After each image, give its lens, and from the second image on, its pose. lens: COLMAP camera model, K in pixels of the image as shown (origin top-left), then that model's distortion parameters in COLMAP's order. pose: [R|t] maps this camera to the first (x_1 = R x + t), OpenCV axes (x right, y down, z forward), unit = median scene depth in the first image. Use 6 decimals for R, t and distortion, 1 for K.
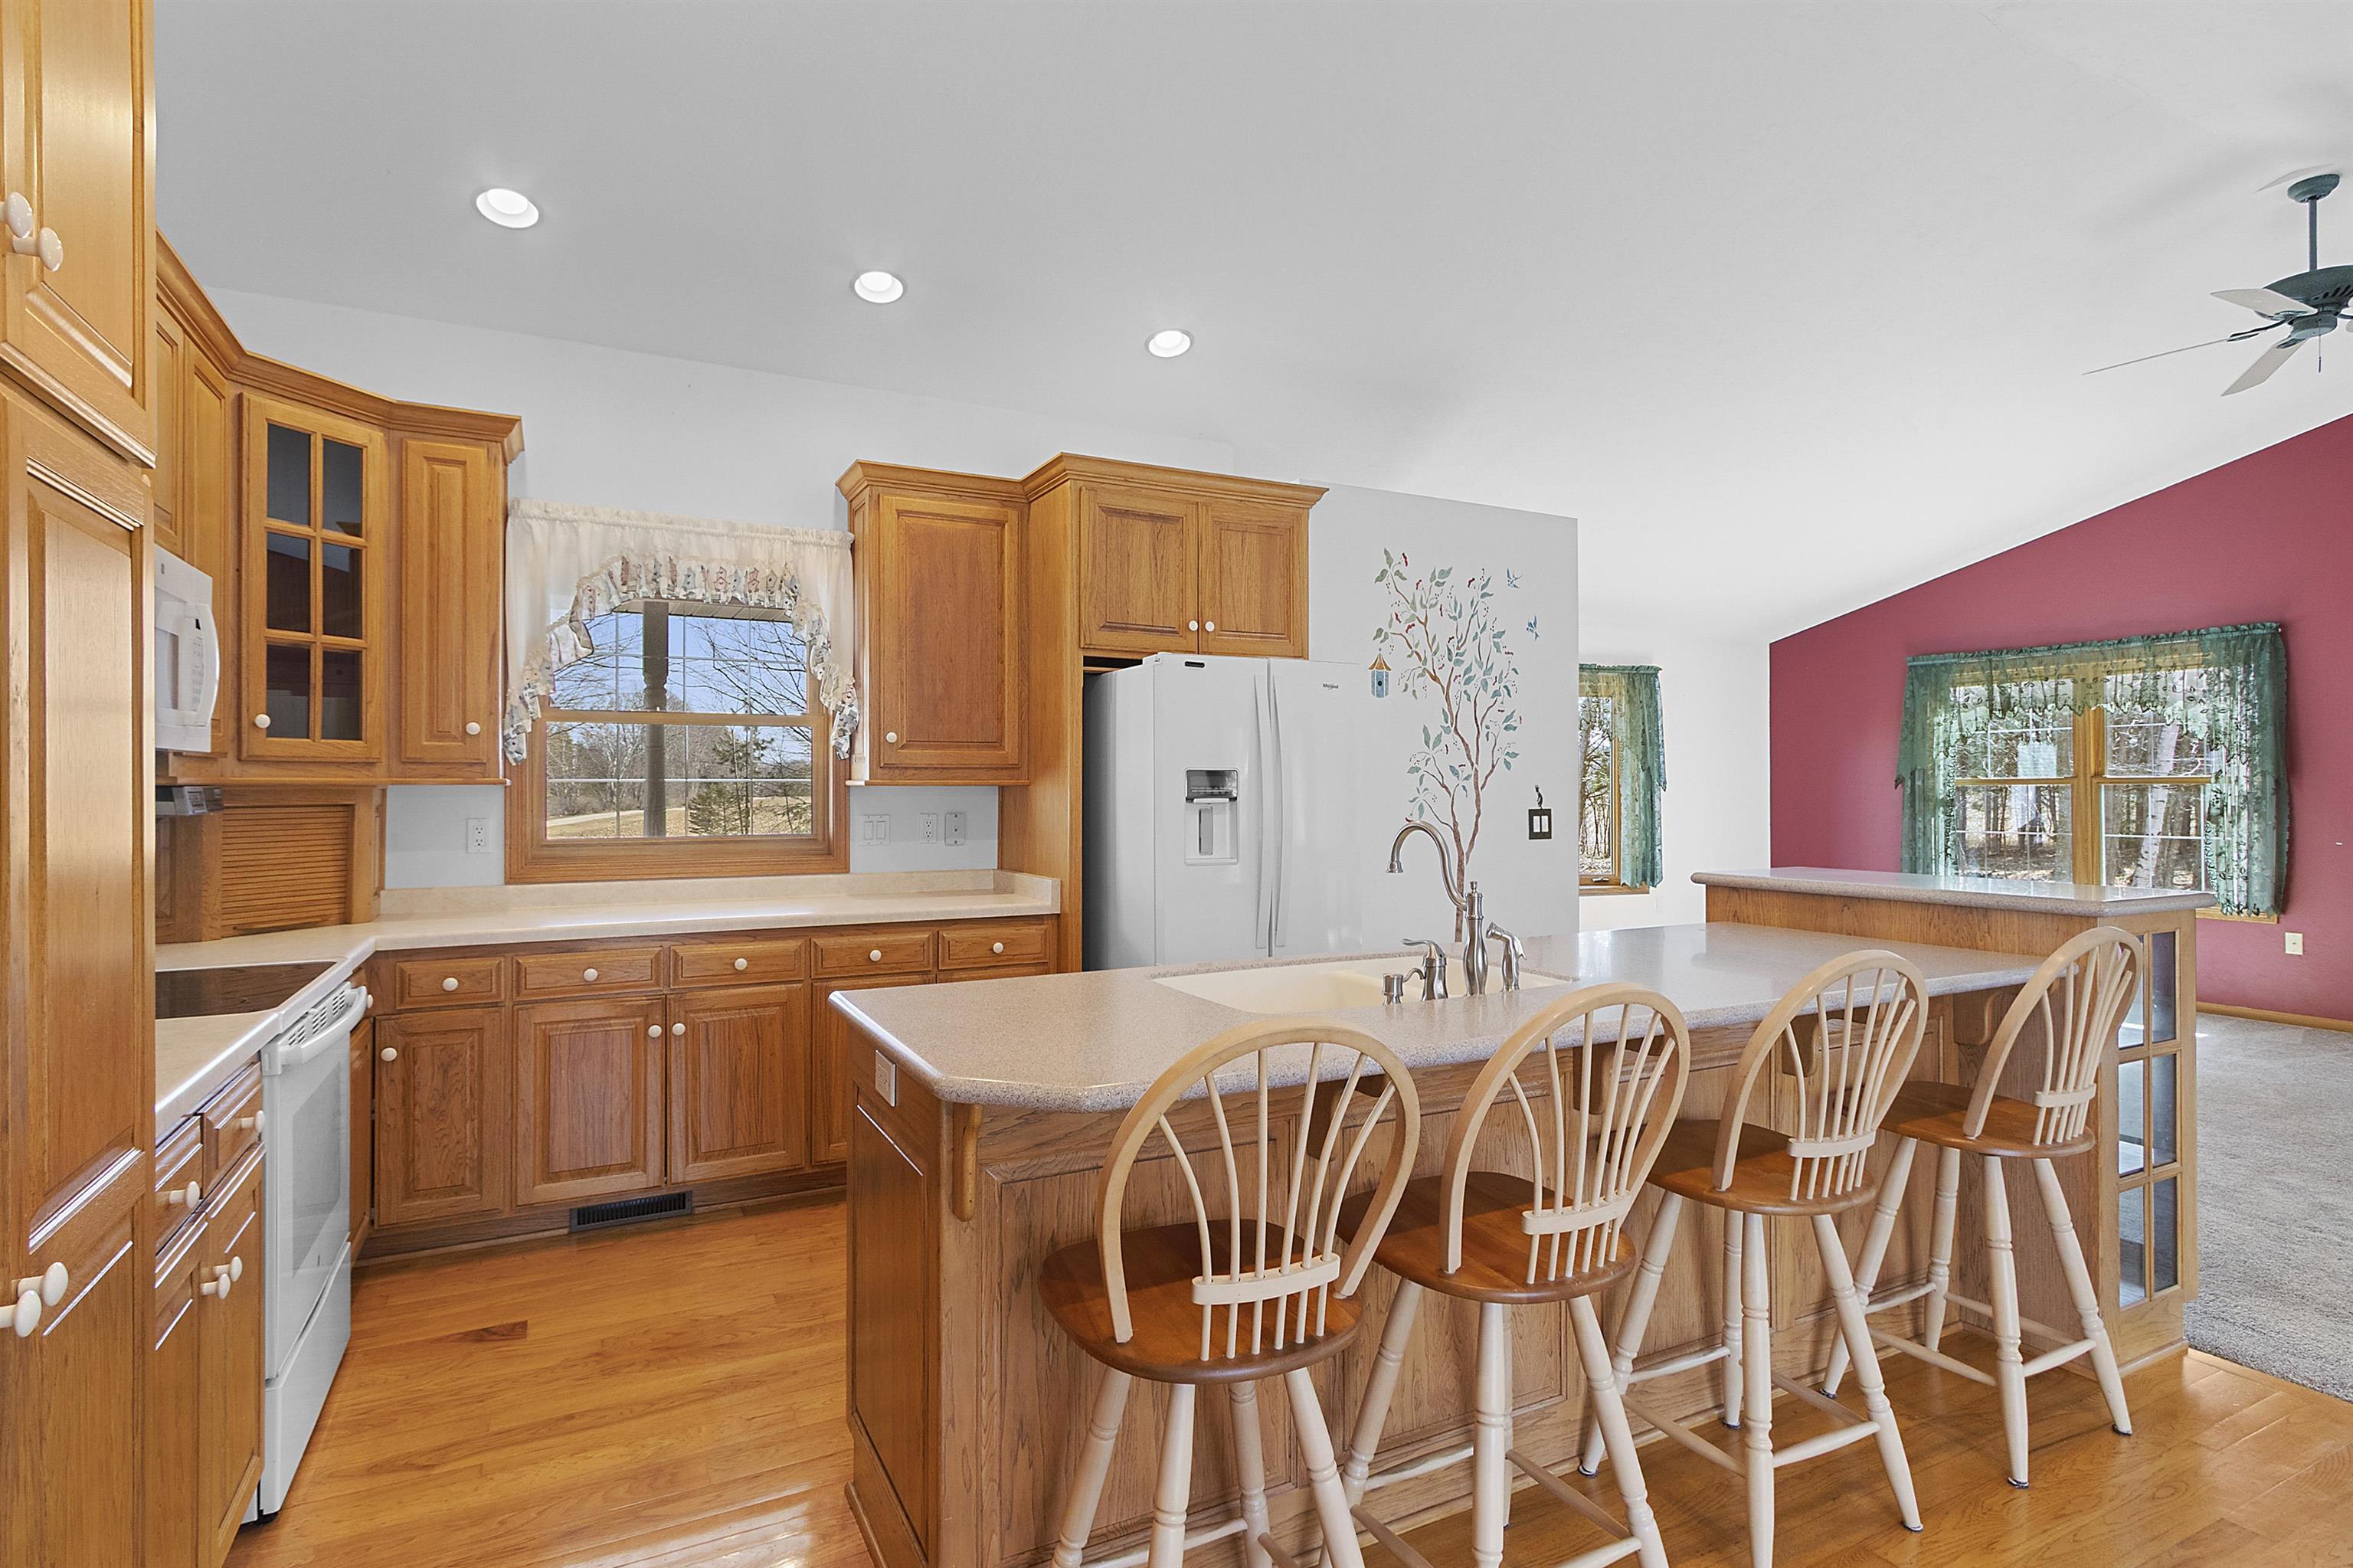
lens RADIAL K [[1165.2, 0, 1169.1], [0, 1165.2, 780.7], [0, 0, 1]] dist [0.004194, -0.004322]
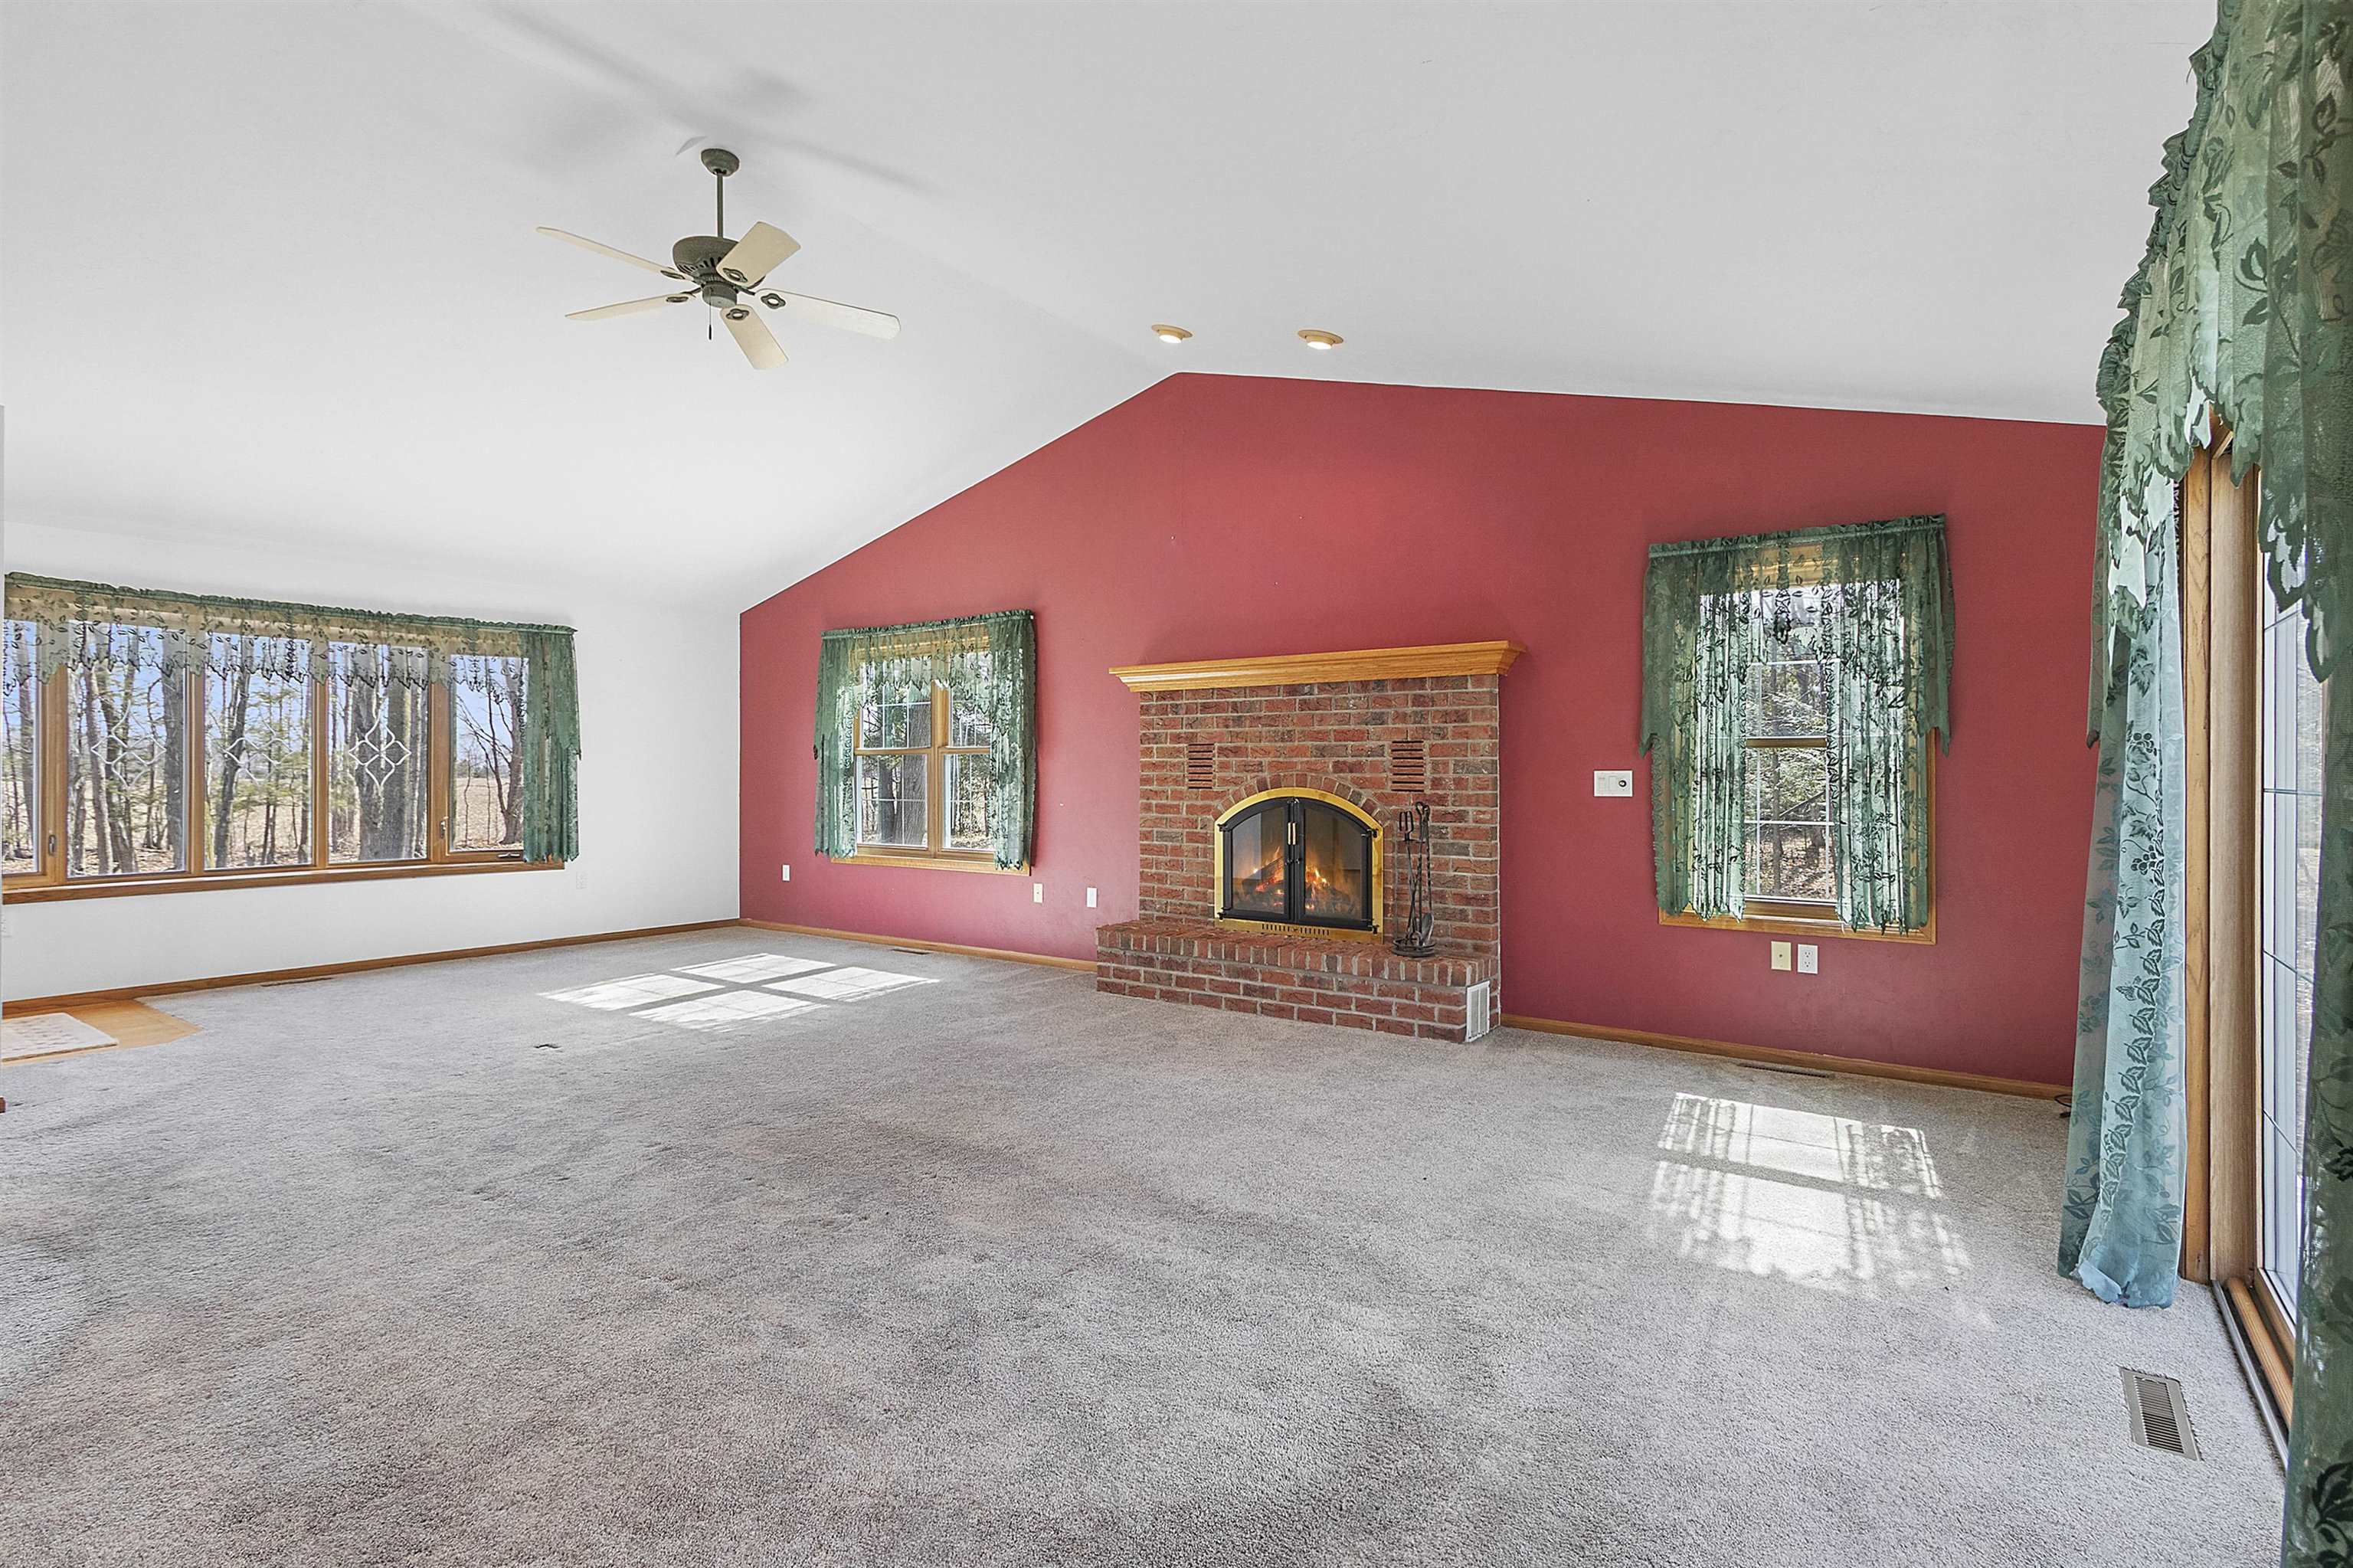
lens RADIAL K [[1165.2, 0, 1168.4], [0, 1165.2, 769.7], [0, 0, 1]] dist [0.004194, -0.004322]
pose [[0.891884, 0.005520, 0.452231, 0.882467], [-0.006300, 0.999980, 0.000219, 0.028483], [-0.452221, -0.003044, 0.891901, -0.108450]]
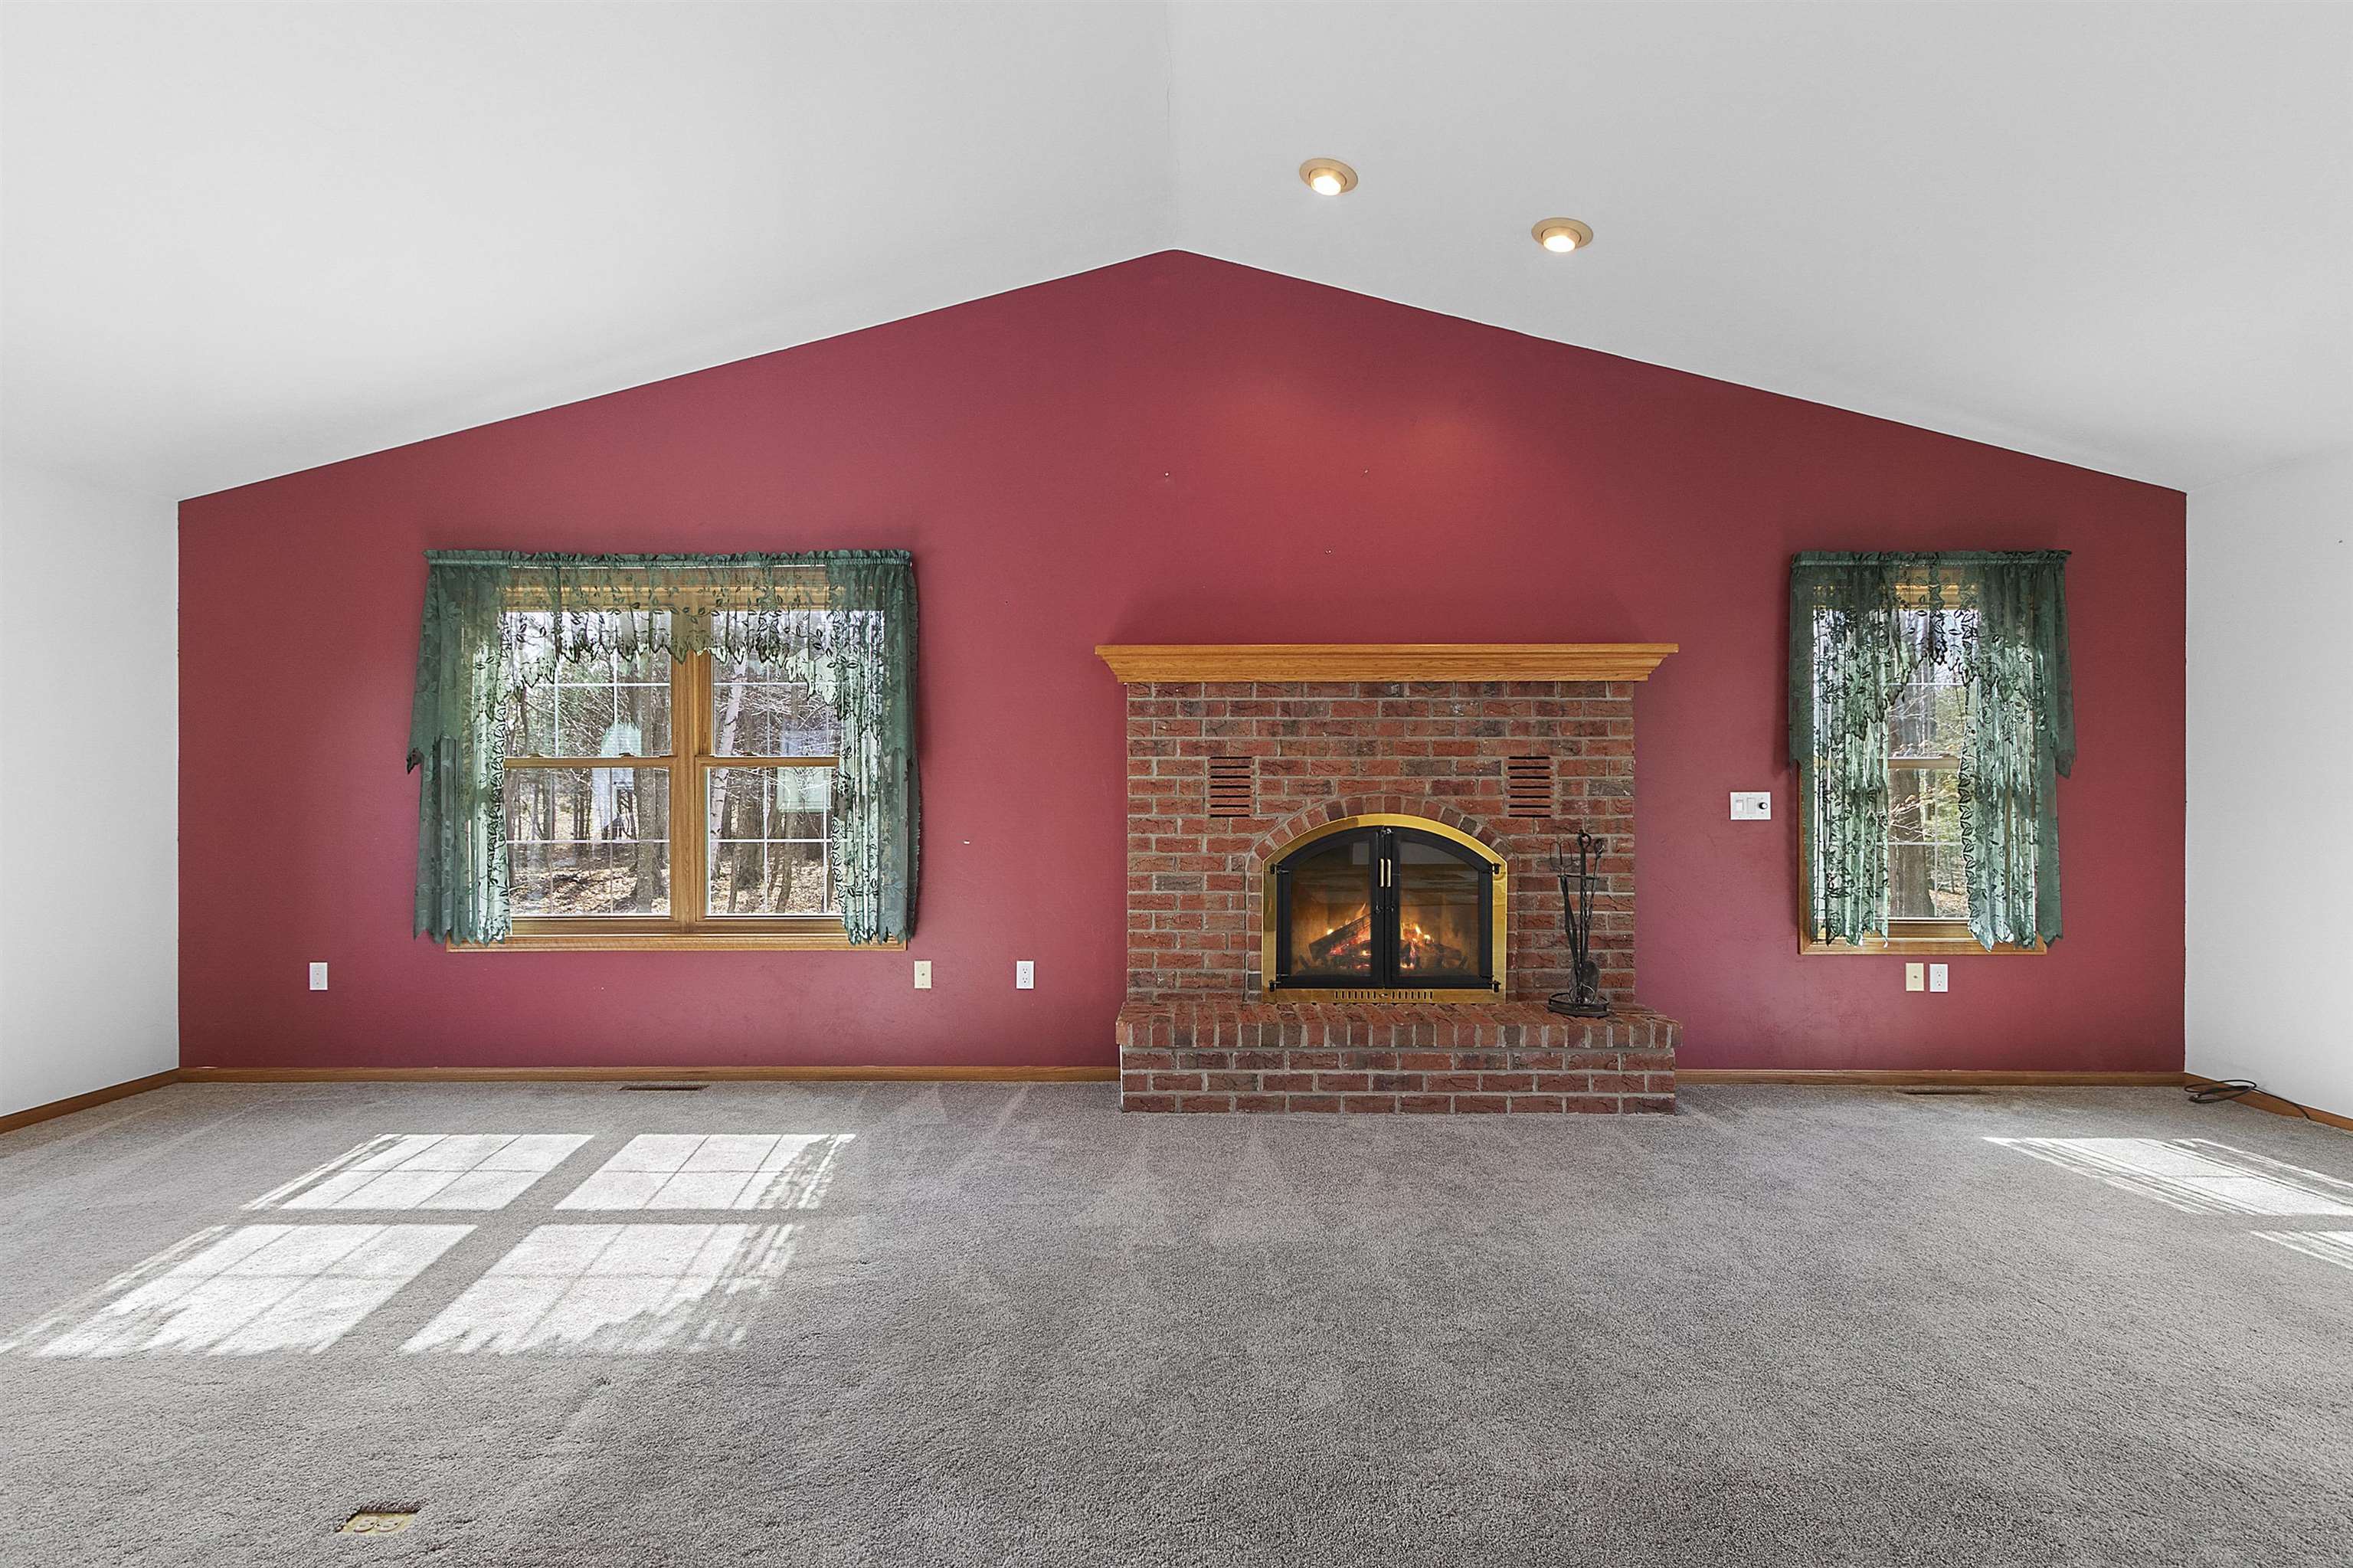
lens RADIAL K [[1149.3, 0, 1167.6], [0, 1149.3, 788.8], [0, 0, 1]] dist [0.008071, -0.000695]
pose [[0.466845, 0.002505, 0.884336, 0.582460], [-0.004791, 0.999988, -0.000303, 0.026760], [-0.884326, -0.004095, 0.466852, 0.791333]]
